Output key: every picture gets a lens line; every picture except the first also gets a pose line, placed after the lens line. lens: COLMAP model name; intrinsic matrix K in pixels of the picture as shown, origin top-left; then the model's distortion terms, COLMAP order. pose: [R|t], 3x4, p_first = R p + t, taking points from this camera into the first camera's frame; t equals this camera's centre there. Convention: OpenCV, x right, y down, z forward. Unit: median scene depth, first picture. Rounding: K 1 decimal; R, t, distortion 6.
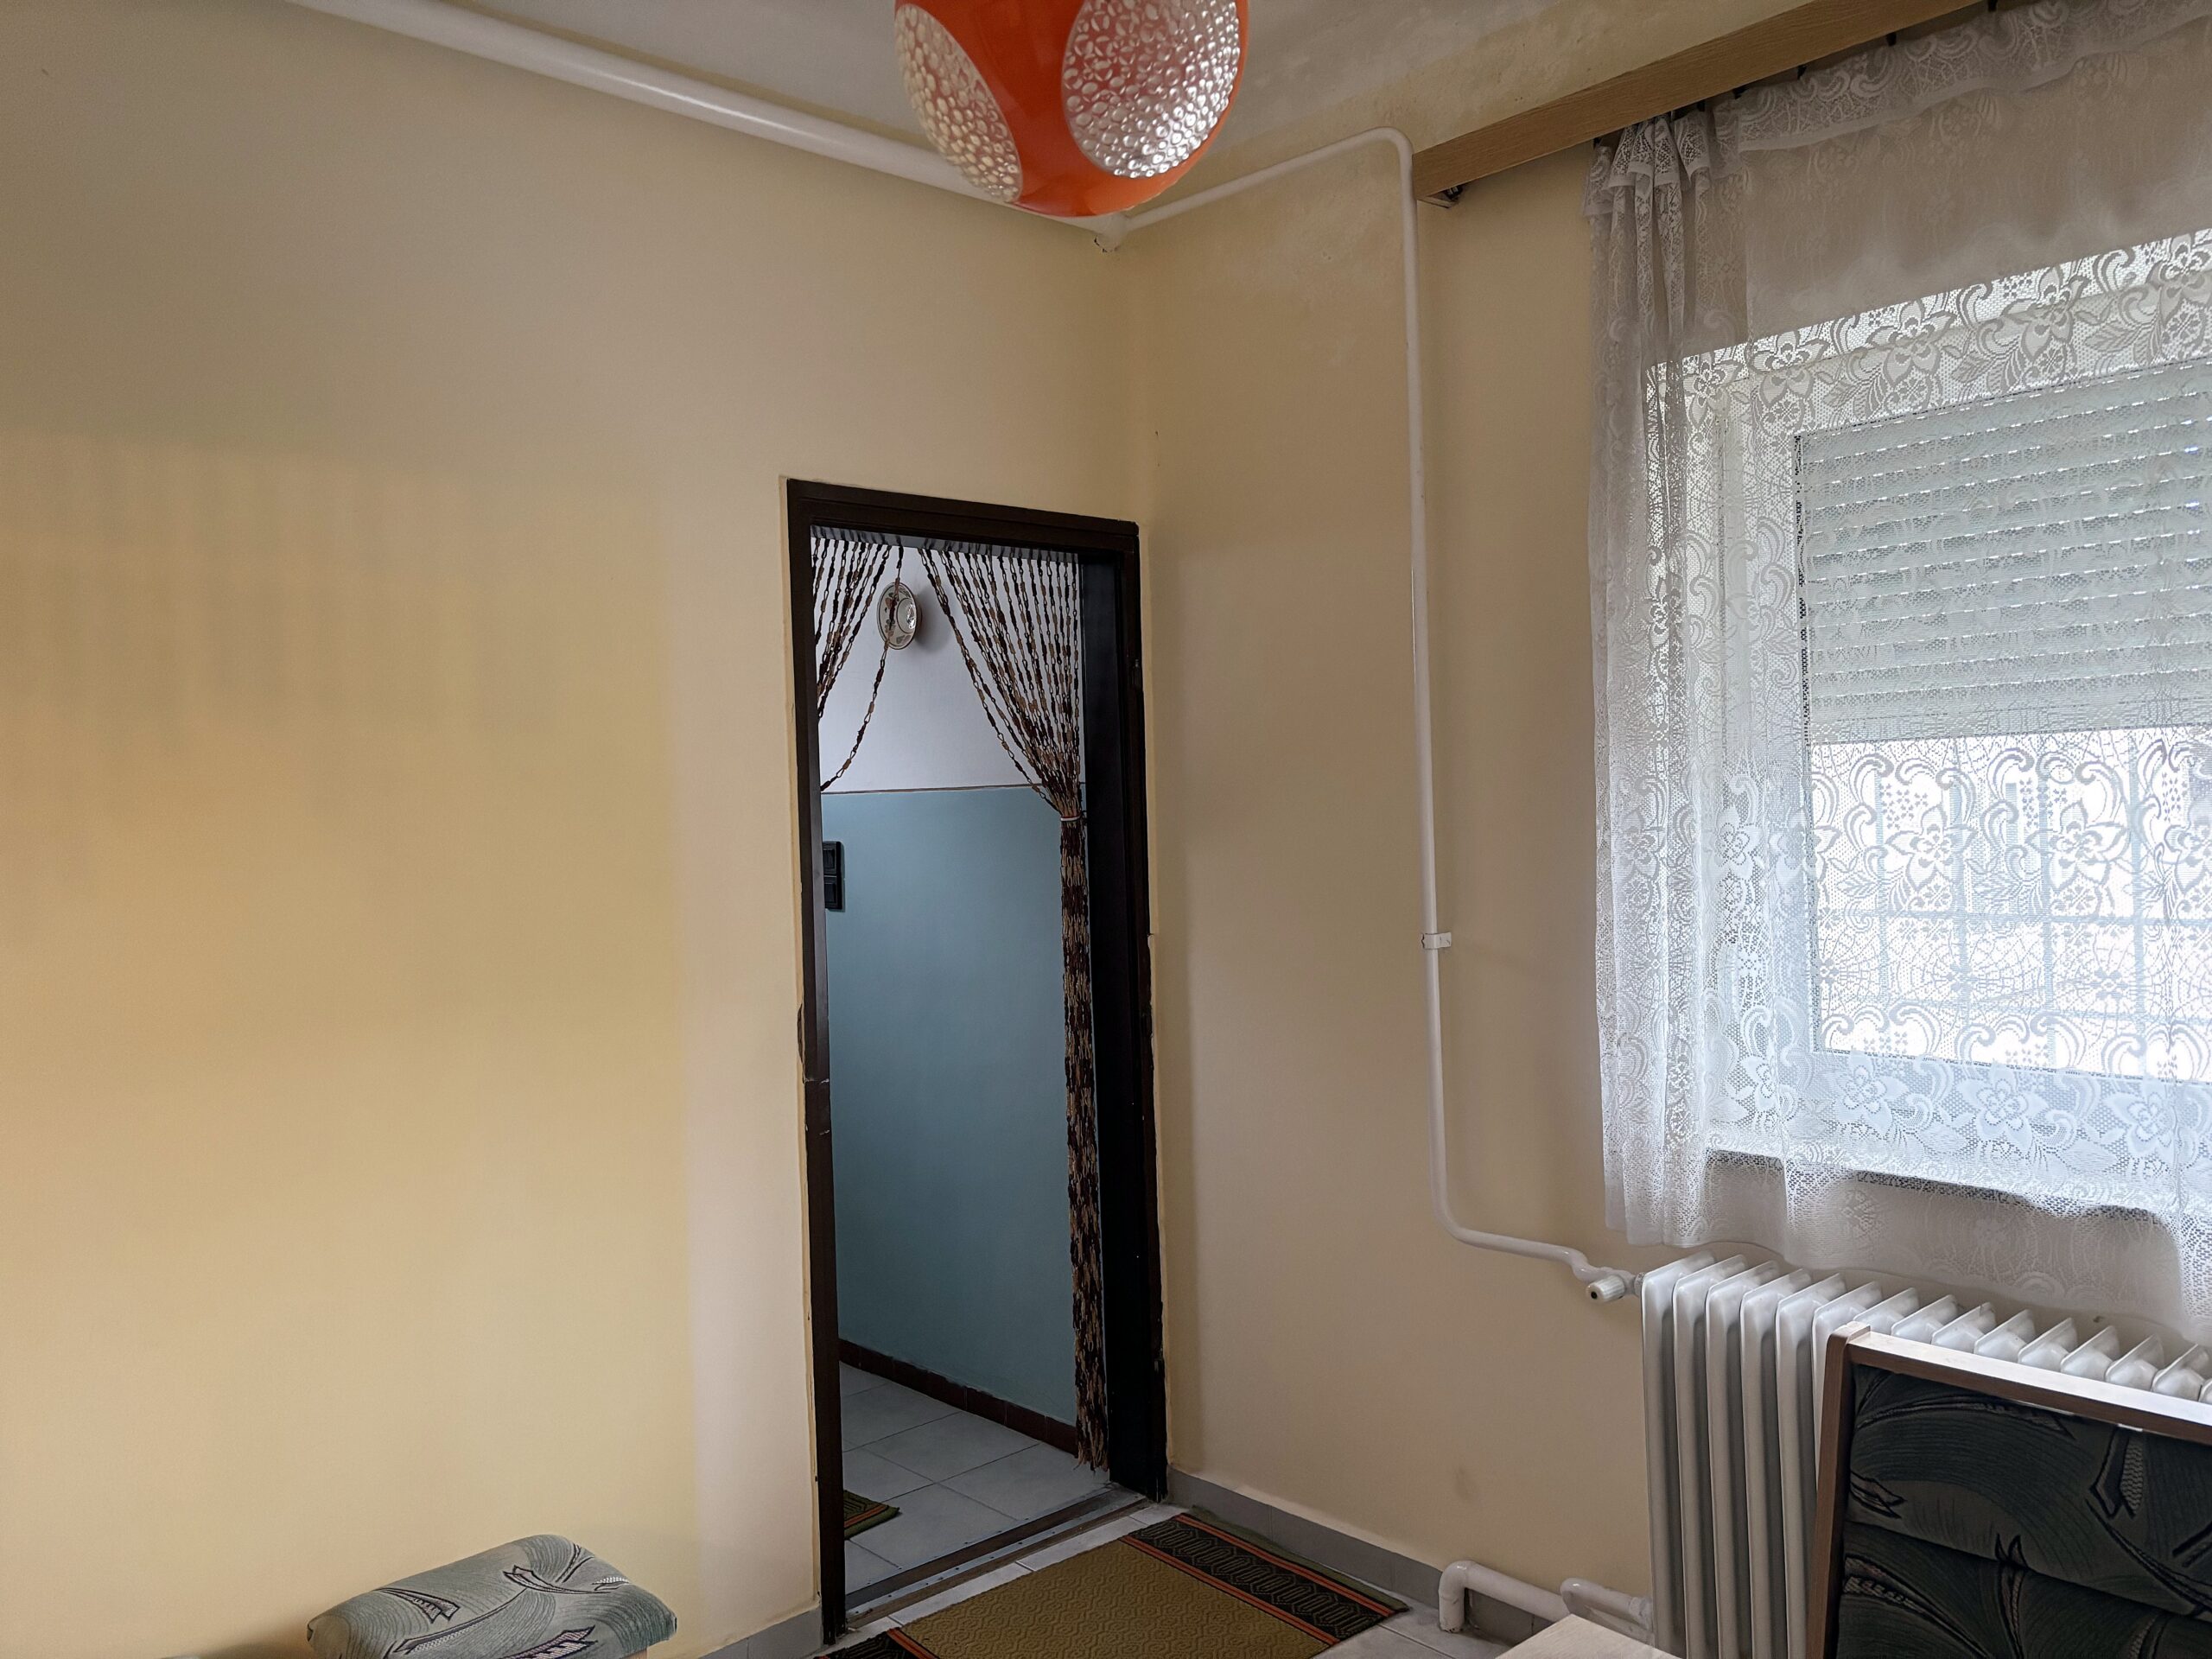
lens RADIAL K [[1699.4, 0, 1106.0], [0, 1699.4, 829.5], [0, 0, 1]] dist [0.103749, -0.106828]
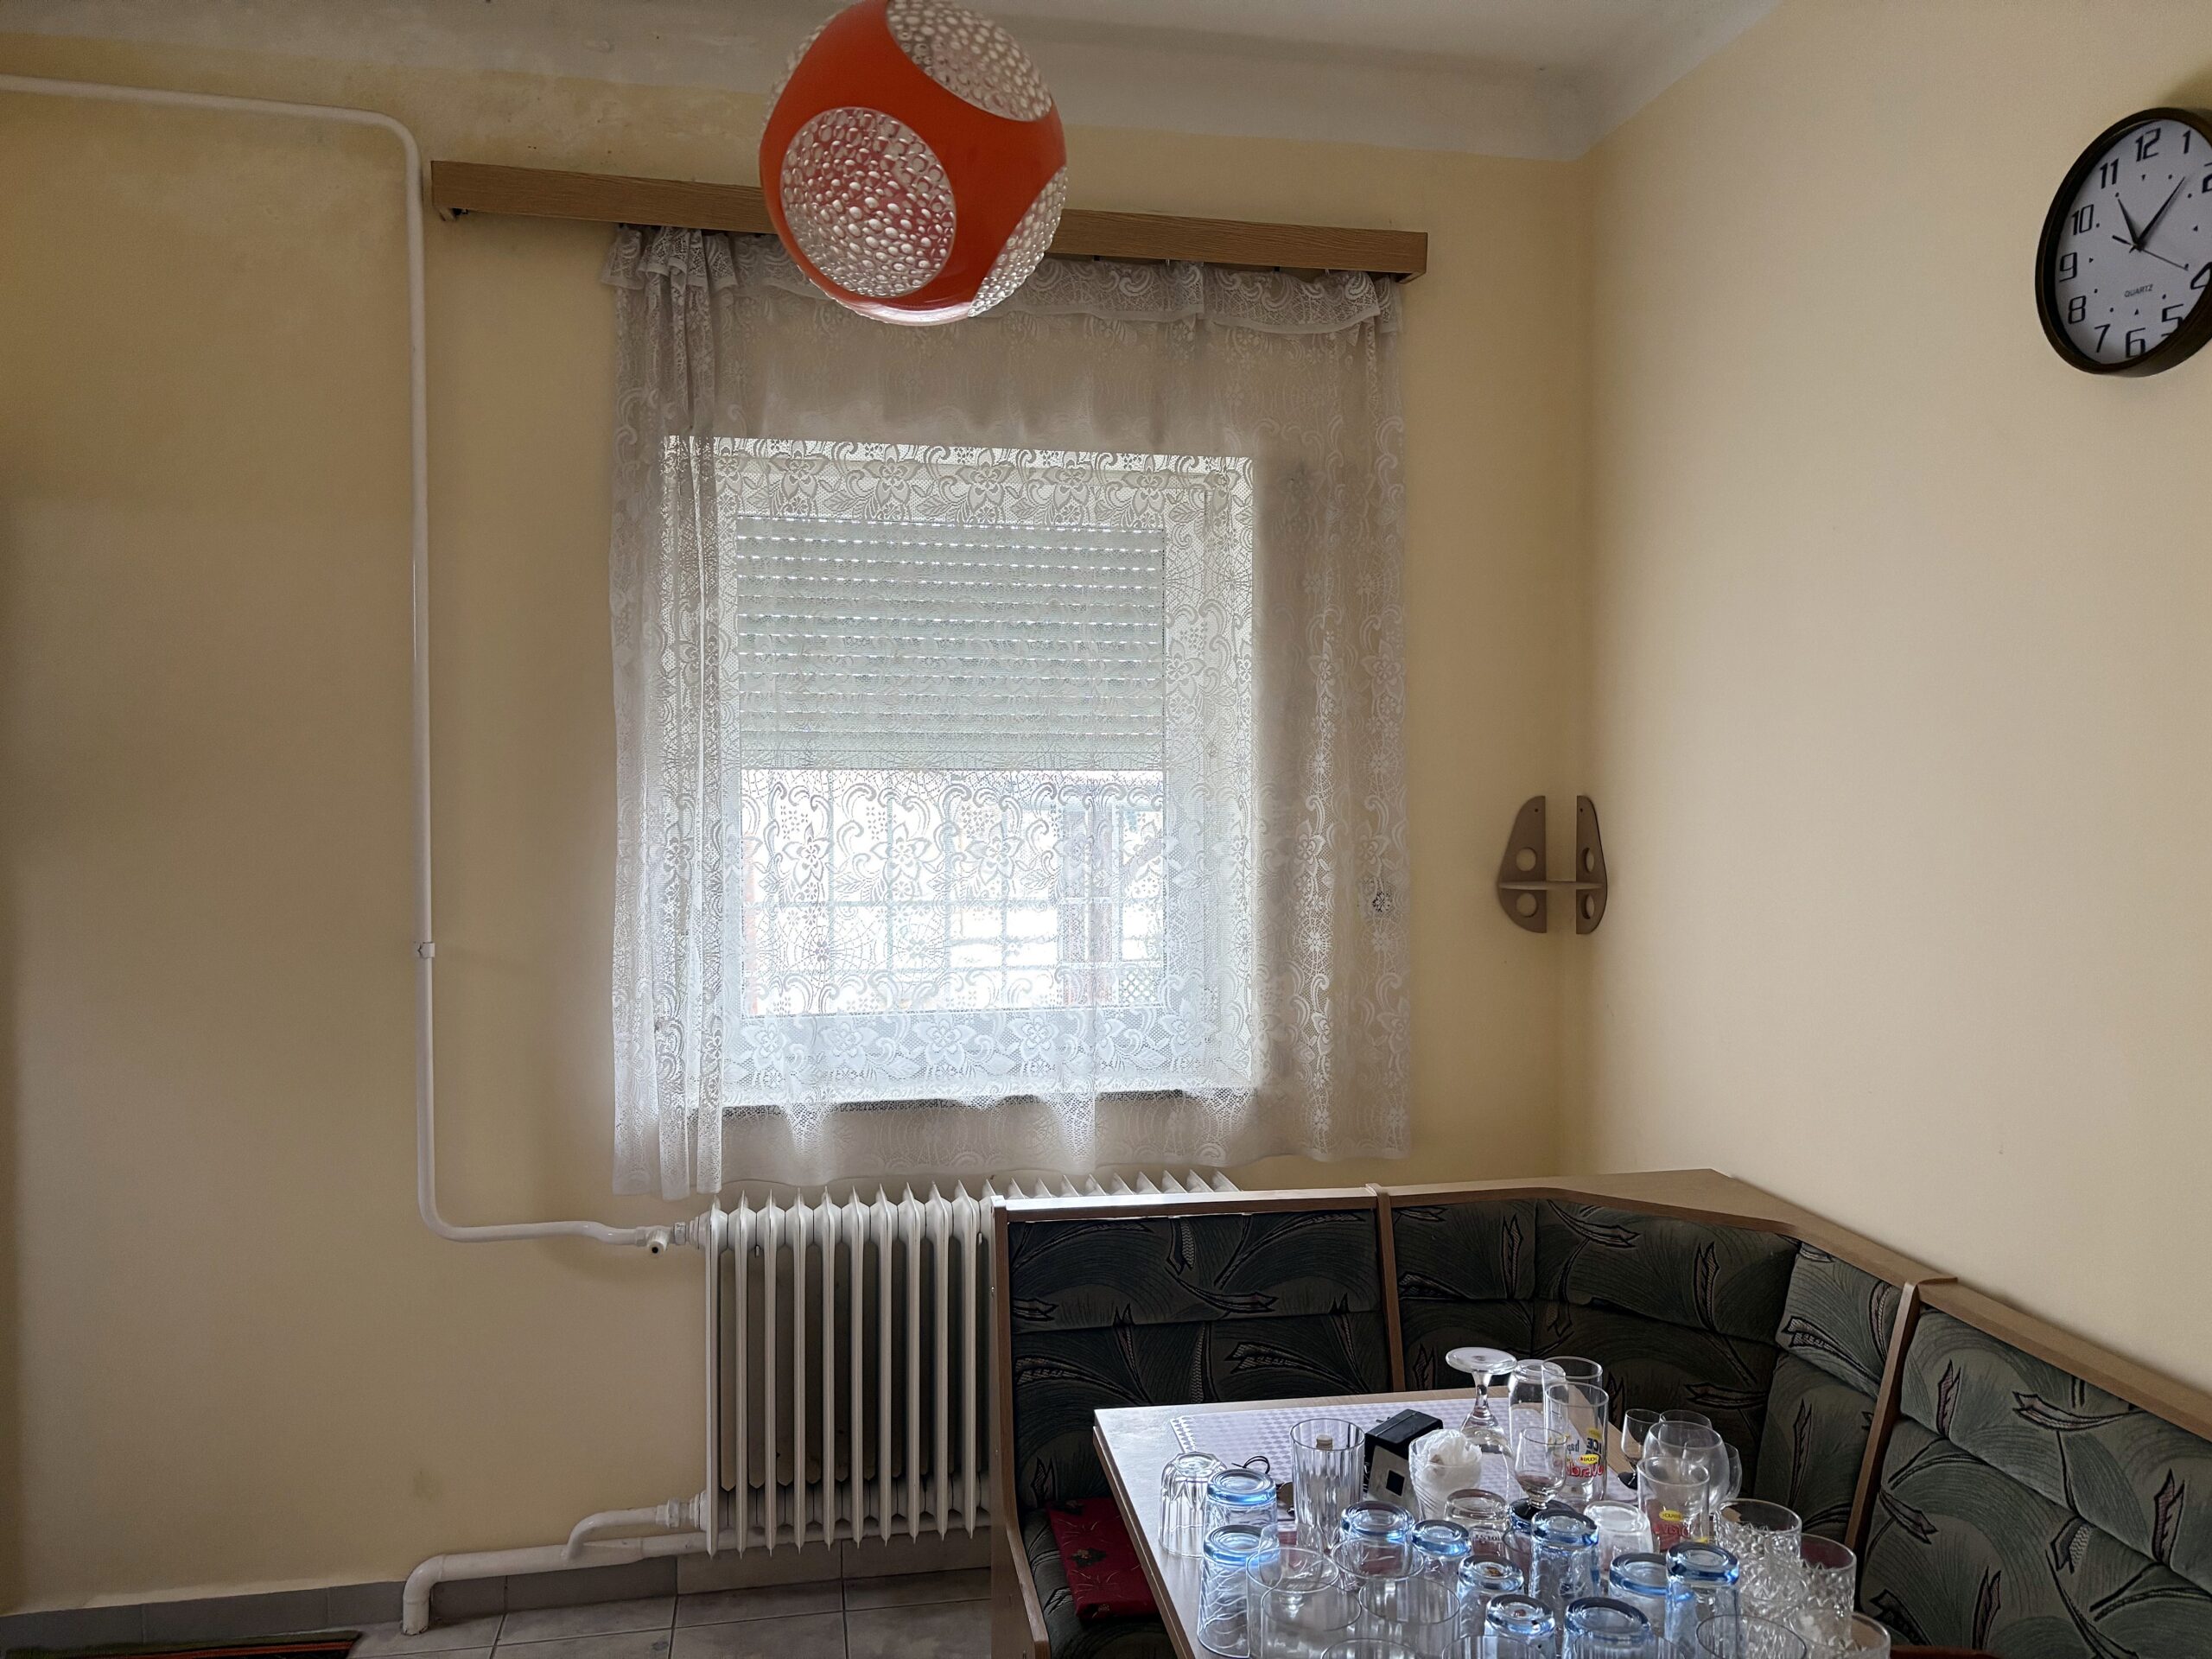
lens RADIAL K [[1651.2, 0, 1104.9], [0, 1651.2, 849.1], [0, 0, 1]] dist [0.104090, -0.106634]
pose [[0.519799, -0.006367, 0.854265, -0.506826], [-0.006253, 0.999917, 0.011257, -0.008422], [-0.854266, -0.011193, 0.519716, 0.178300]]
